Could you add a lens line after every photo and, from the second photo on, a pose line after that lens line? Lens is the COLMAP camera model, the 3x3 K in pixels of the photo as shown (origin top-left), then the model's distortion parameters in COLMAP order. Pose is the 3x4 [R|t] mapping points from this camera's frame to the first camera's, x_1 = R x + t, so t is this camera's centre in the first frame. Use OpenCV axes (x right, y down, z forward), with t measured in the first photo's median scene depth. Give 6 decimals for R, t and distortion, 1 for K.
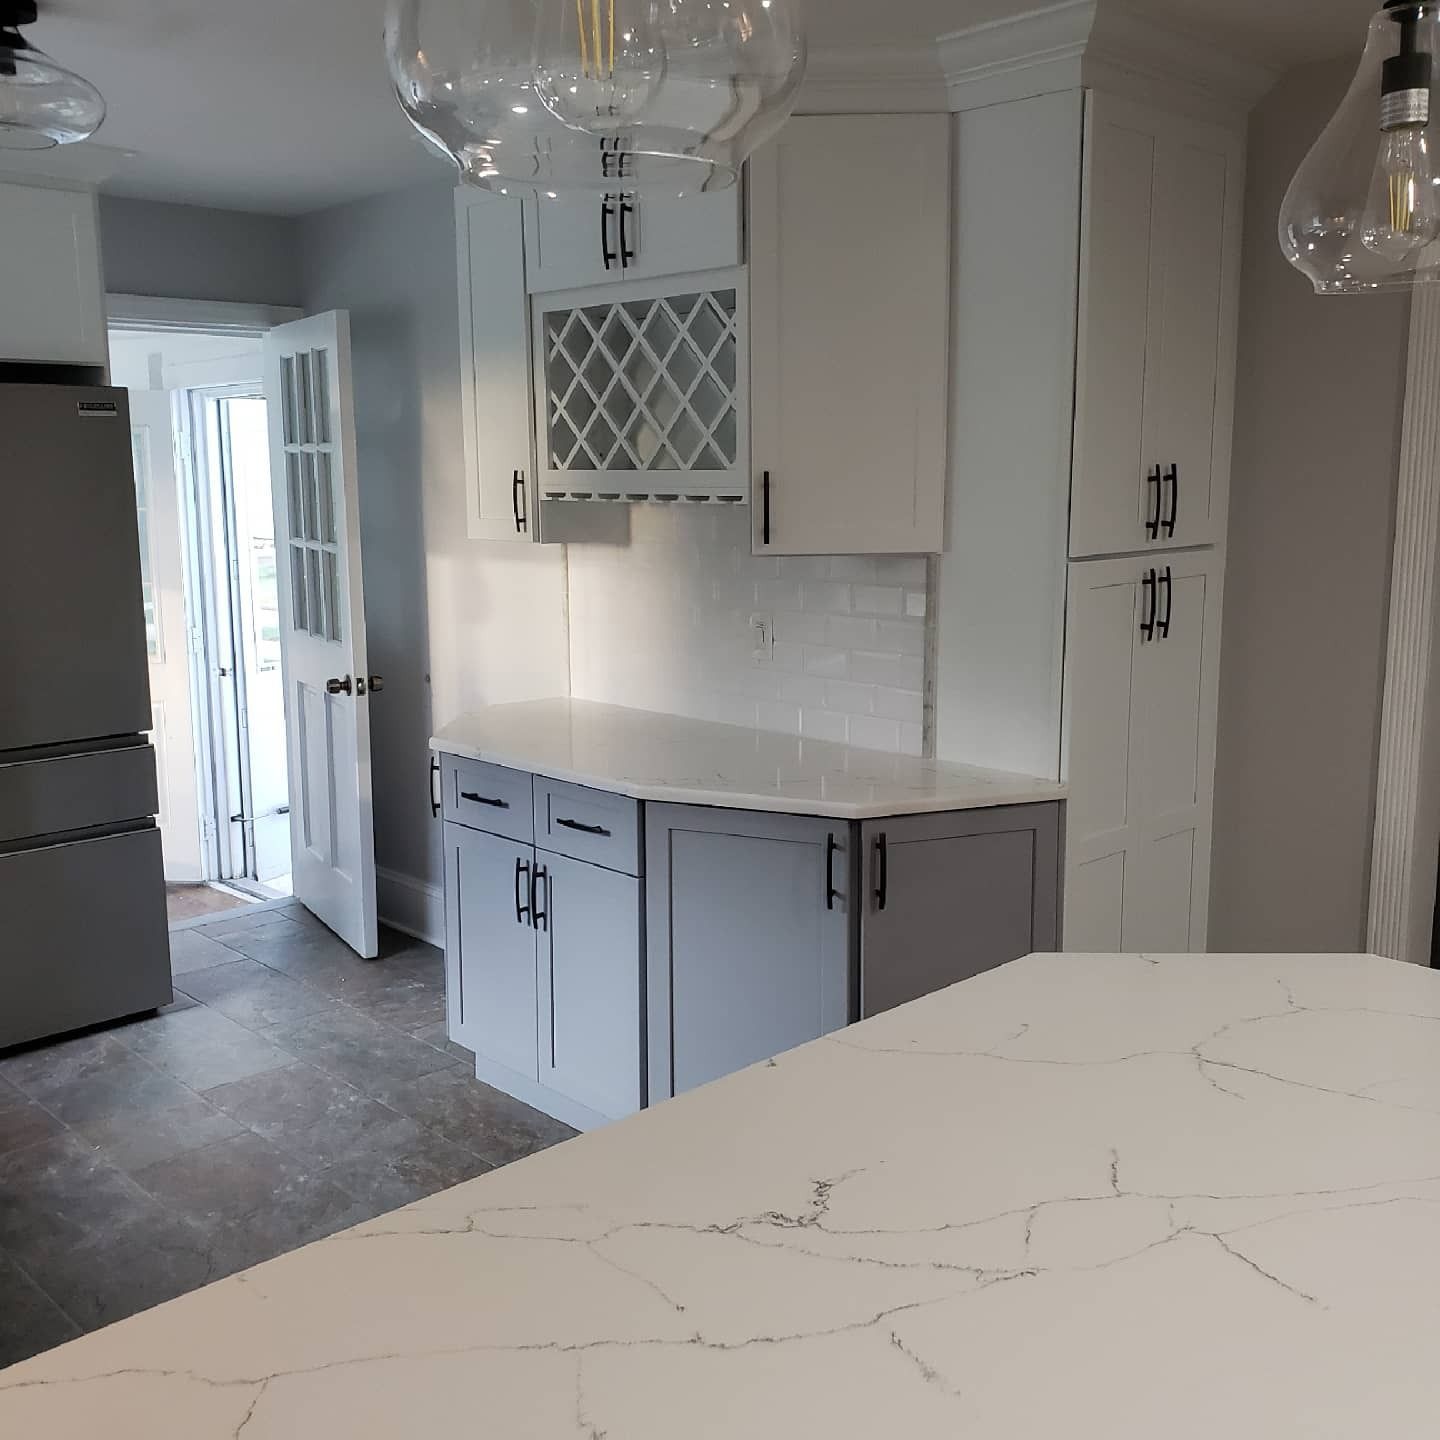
lens RADIAL K [[1485.3, 0, 680.5], [0, 1485.3, 694.7], [0, 0, 1]] dist [0.061154, 0.000000]
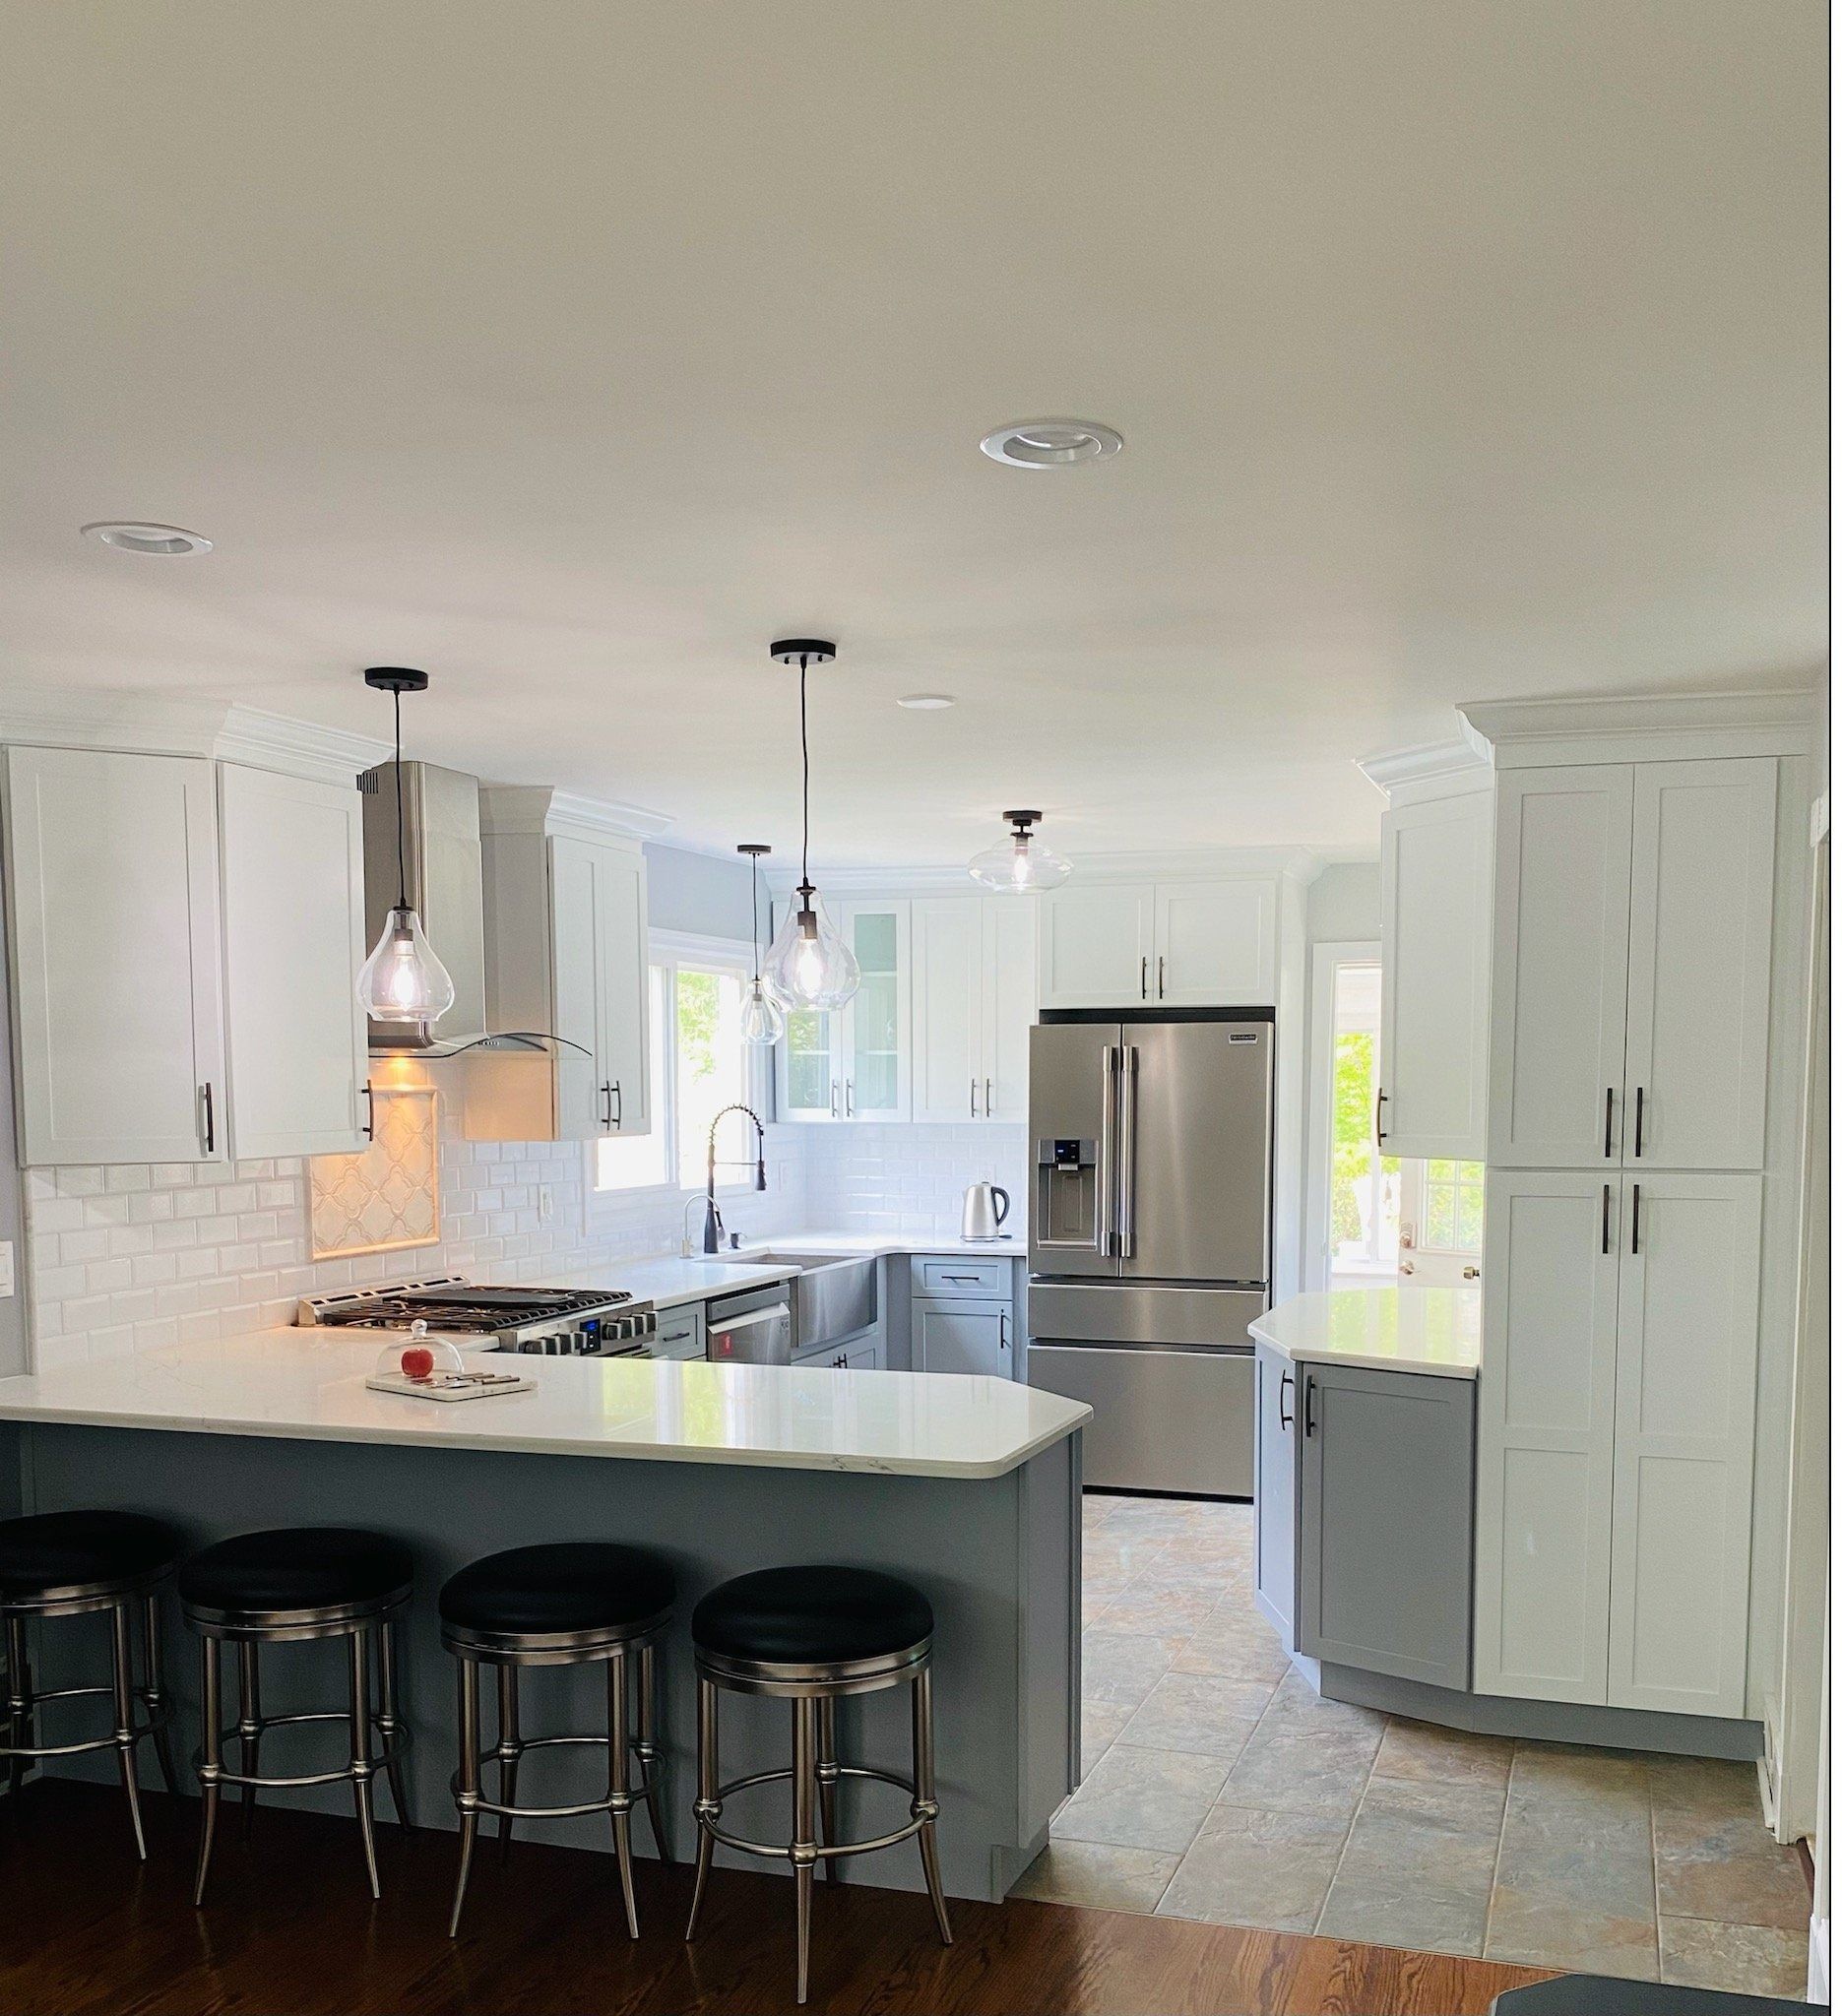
lens RADIAL K [[1905.9, 0, 1009.6], [0, 1905.9, 1314.2], [0, 0, 1]] dist [0.062273, 0.000000]
pose [[0.497628, 0.113473, -0.859936, 1.115107], [-0.134122, 0.989548, 0.052963, -0.007720], [0.856958, 0.088981, 0.507646, -0.046266]]
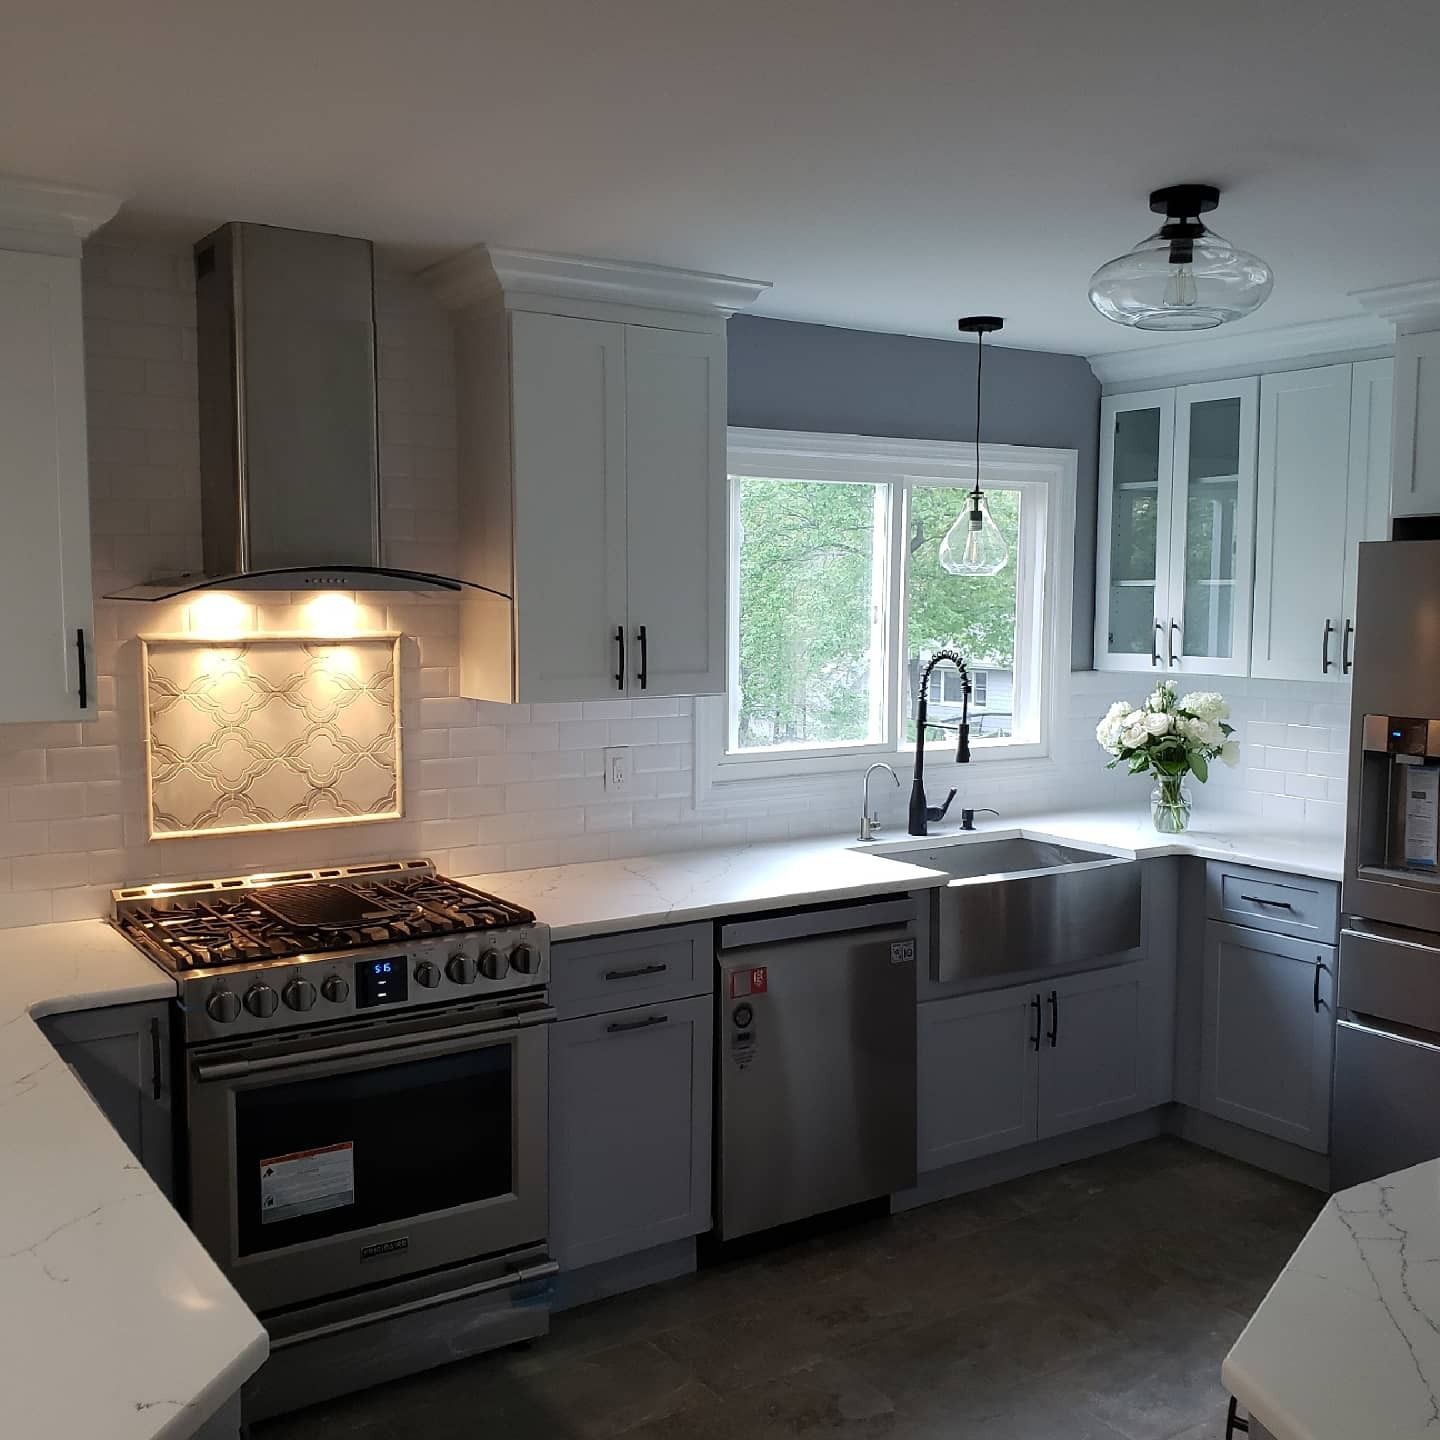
lens RADIAL K [[1485.3, 0, 749.1], [0, 1485.3, 723.1], [0, 0, 1]] dist [0.061154, 0.000000]
pose [[-0.149009, 0.093315, -0.984423, 0.491212], [-0.152212, 0.981508, 0.116078, -0.134238], [0.977051, 0.167138, -0.132050, 0.683070]]
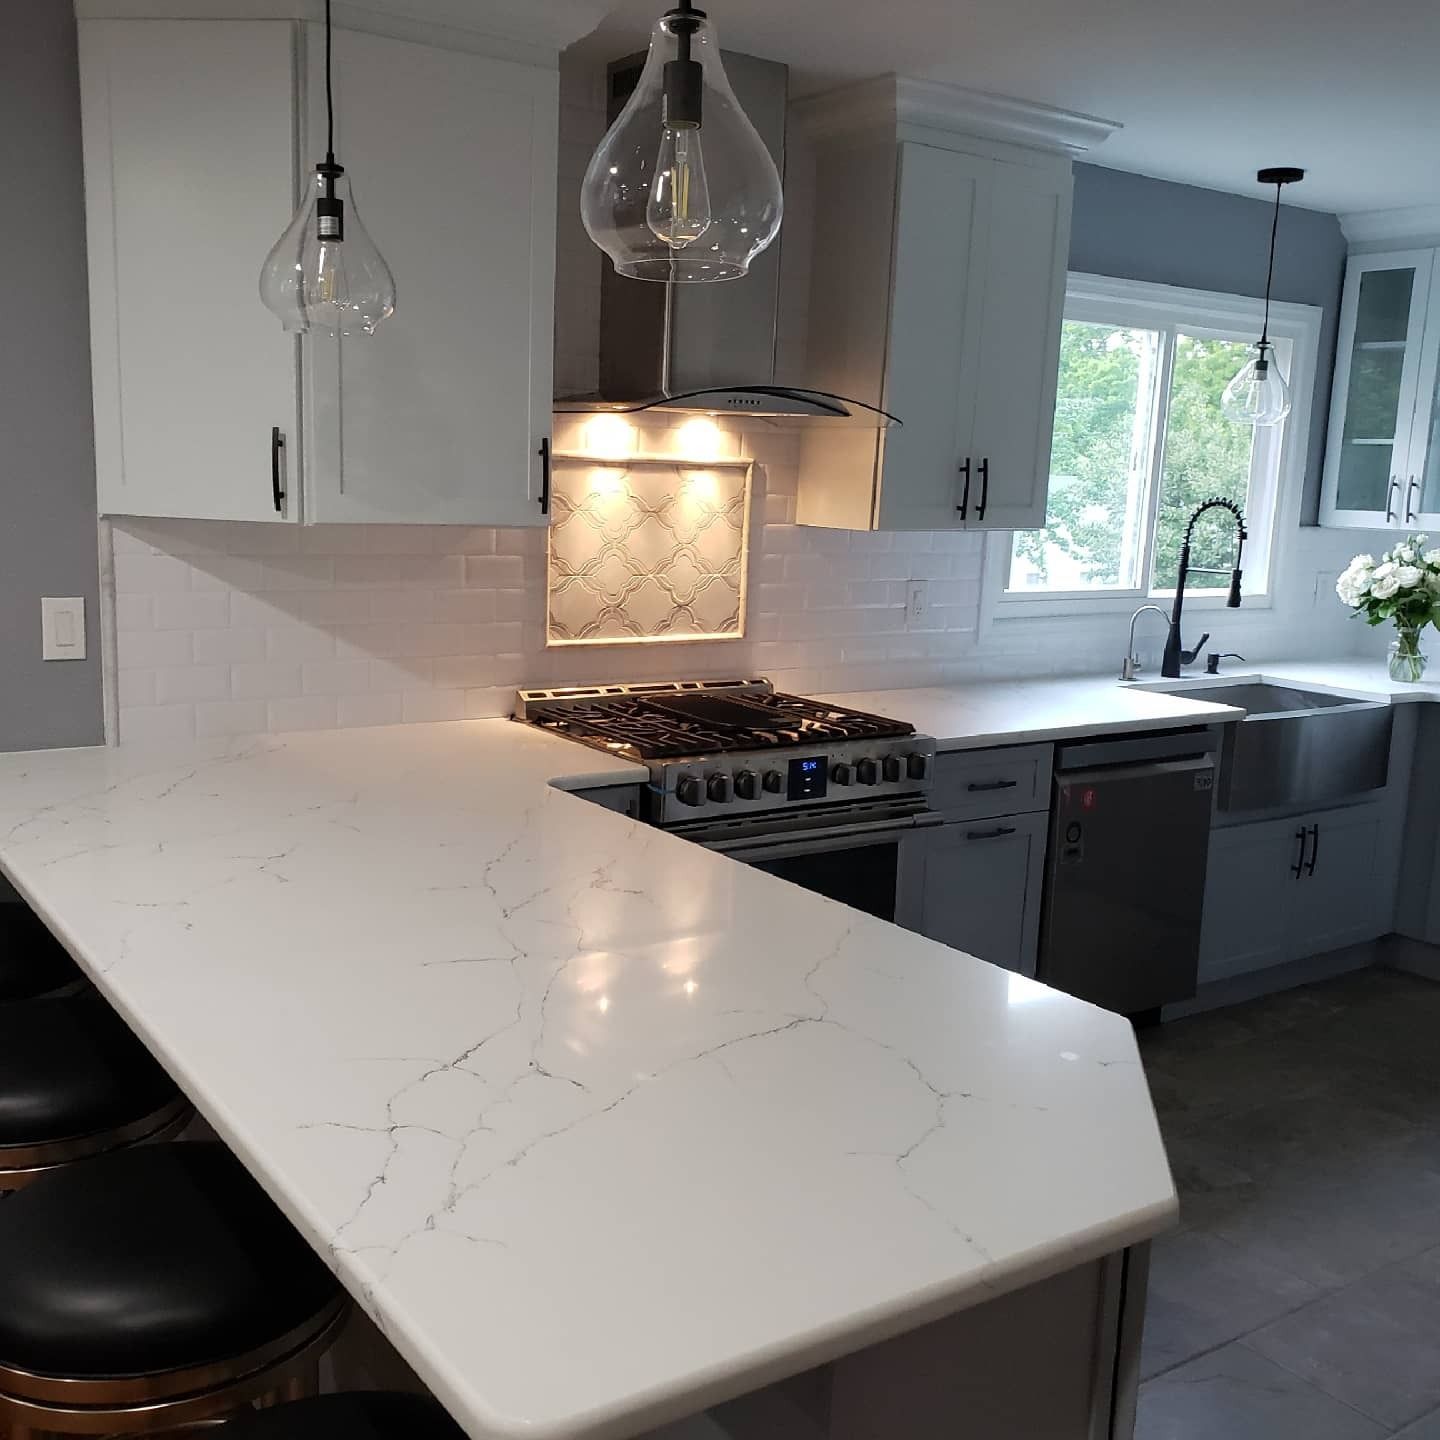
lens RADIAL K [[1485.3, 0, 749.1], [0, 1485.3, 714.1], [0, 0, 1]] dist [0.061154, 0.000000]
pose [[-0.124325, 0.166650, -0.978147, 0.581827], [-0.187465, 0.964096, 0.188083, -0.066578], [0.974372, 0.206752, -0.088620, 0.442324]]
